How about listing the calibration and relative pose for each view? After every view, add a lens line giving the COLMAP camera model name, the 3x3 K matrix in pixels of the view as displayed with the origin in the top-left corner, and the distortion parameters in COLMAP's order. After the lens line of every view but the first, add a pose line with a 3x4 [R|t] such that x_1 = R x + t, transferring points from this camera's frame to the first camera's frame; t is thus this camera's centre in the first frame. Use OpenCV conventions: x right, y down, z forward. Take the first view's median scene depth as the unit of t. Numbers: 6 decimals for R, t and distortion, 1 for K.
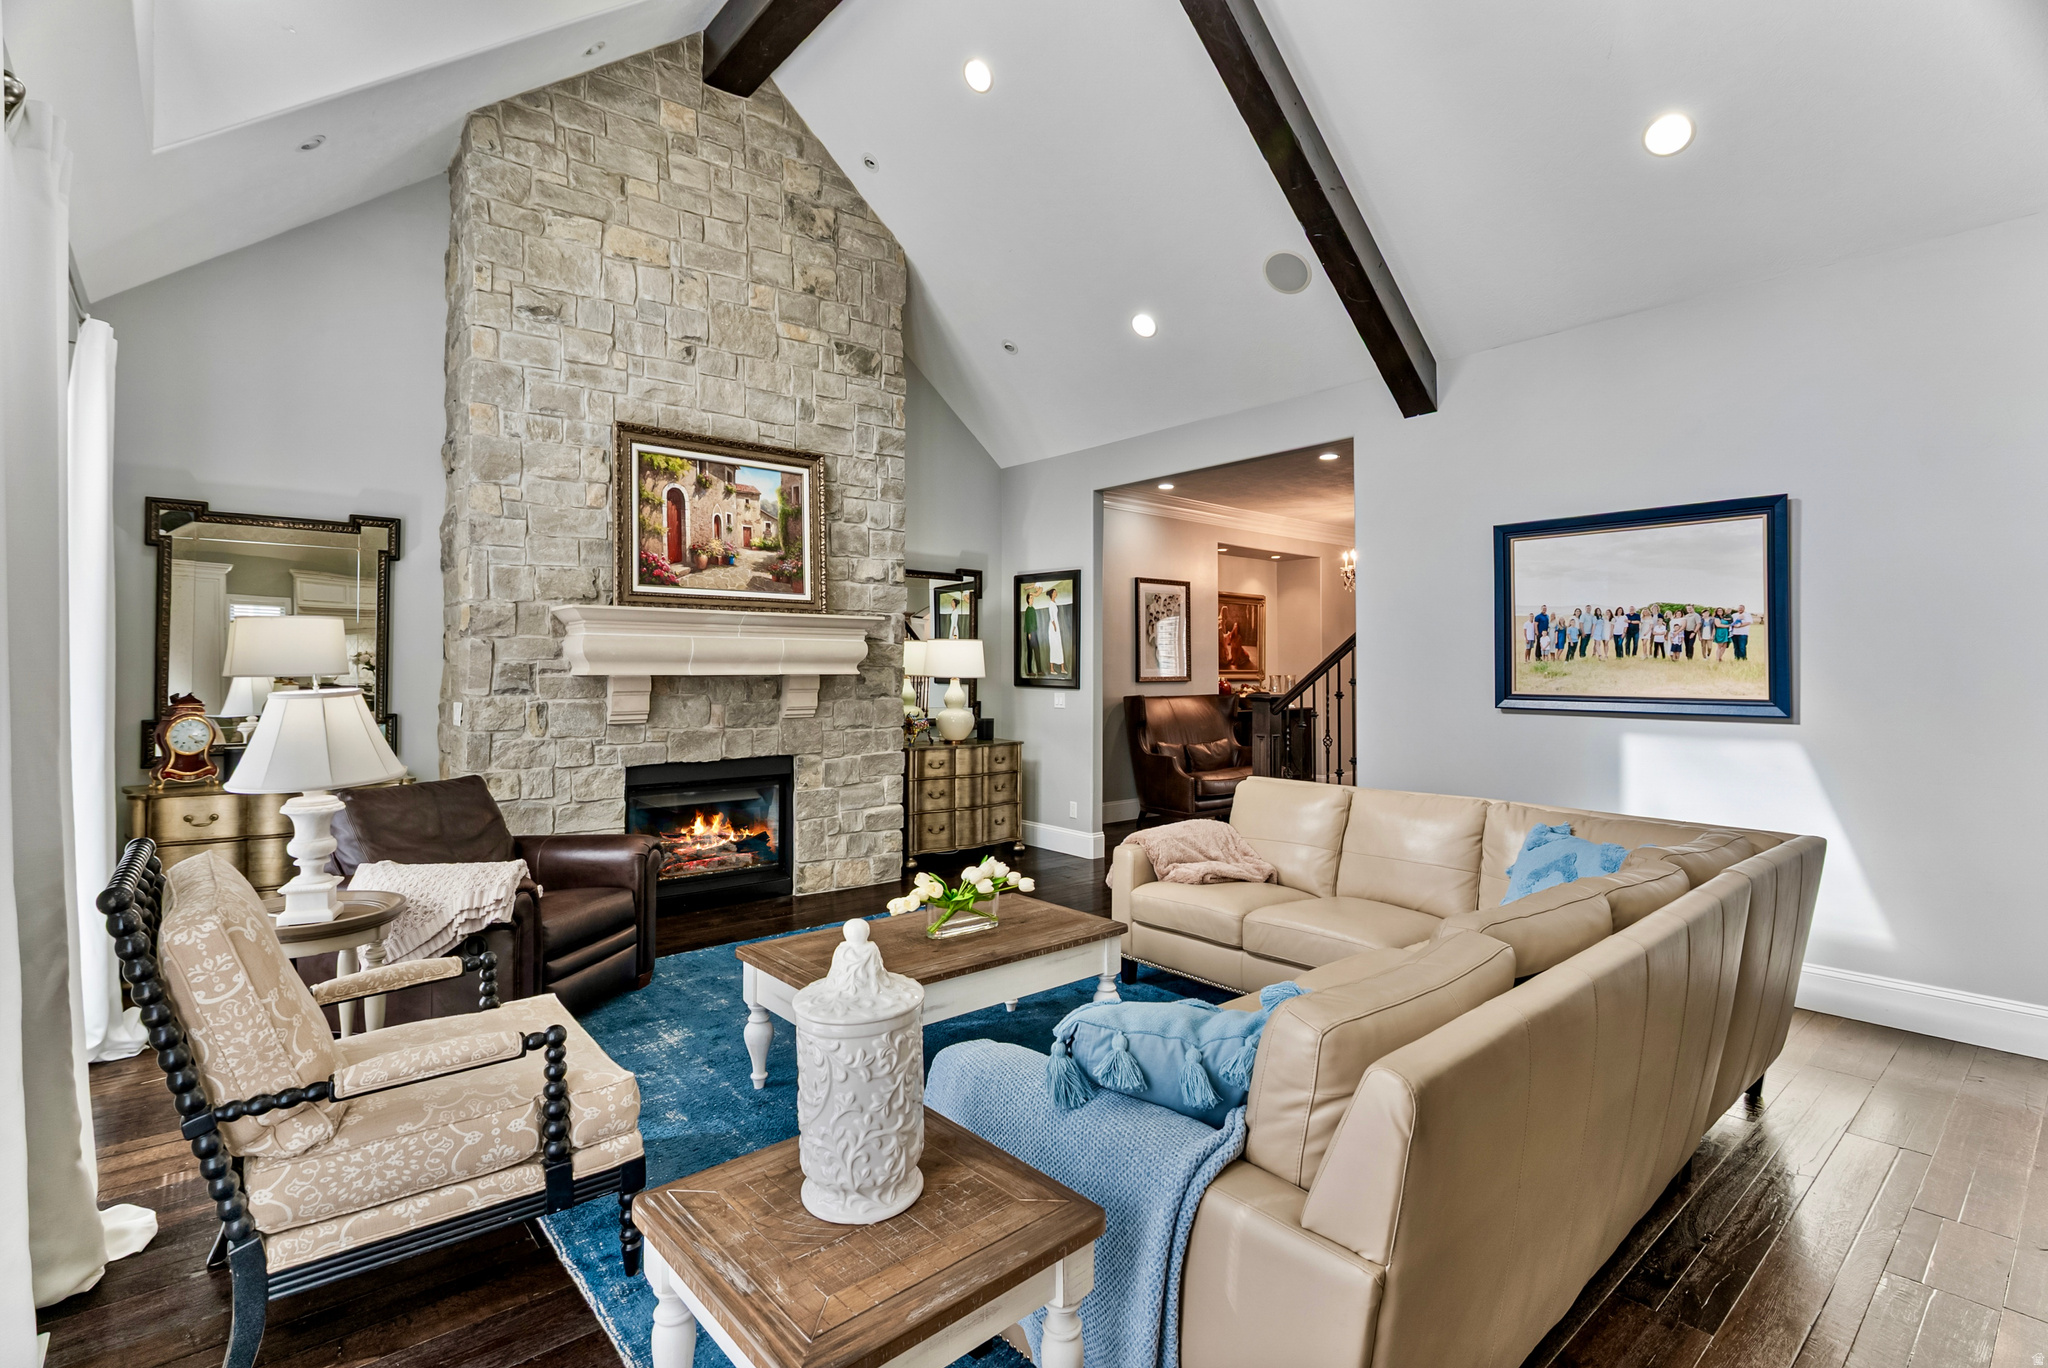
lens RADIAL K [[963.3, 0, 1012.5], [0, 963.3, 666.0], [0, 0, 1]] dist [0.004171, 0.002934]
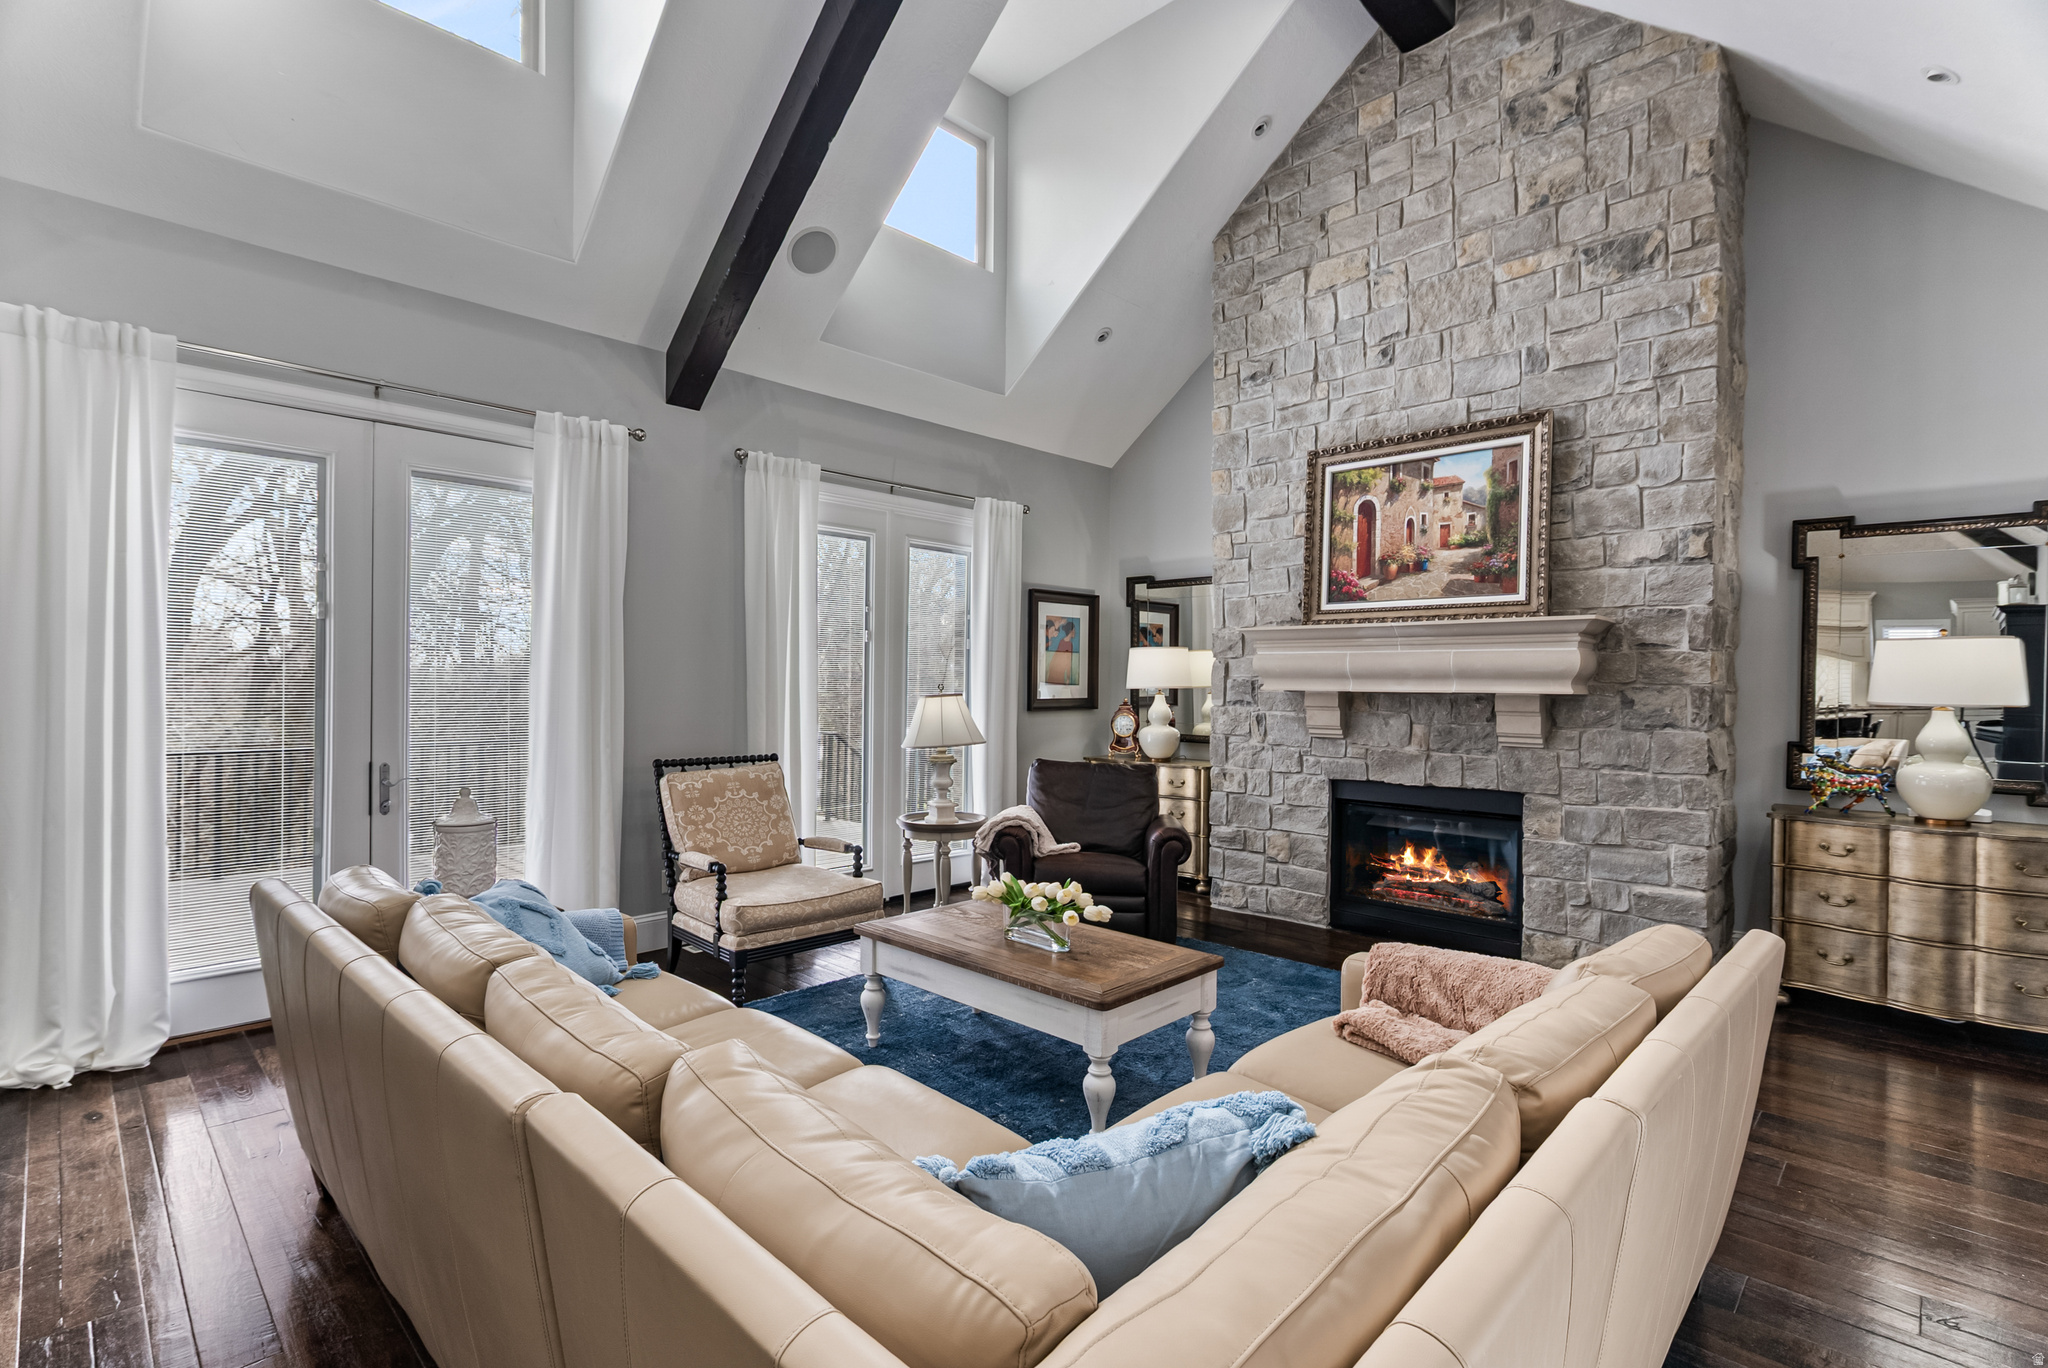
lens RADIAL K [[963.3, 0, 1014.2], [0, 963.3, 698.7], [0, 0, 1]] dist [0.004171, 0.002934]
pose [[0.095842, 0.018949, -0.995216, 0.565825], [-0.004511, 0.999817, 0.018602, -0.000073], [0.995386, 0.002706, 0.095910, 0.526710]]
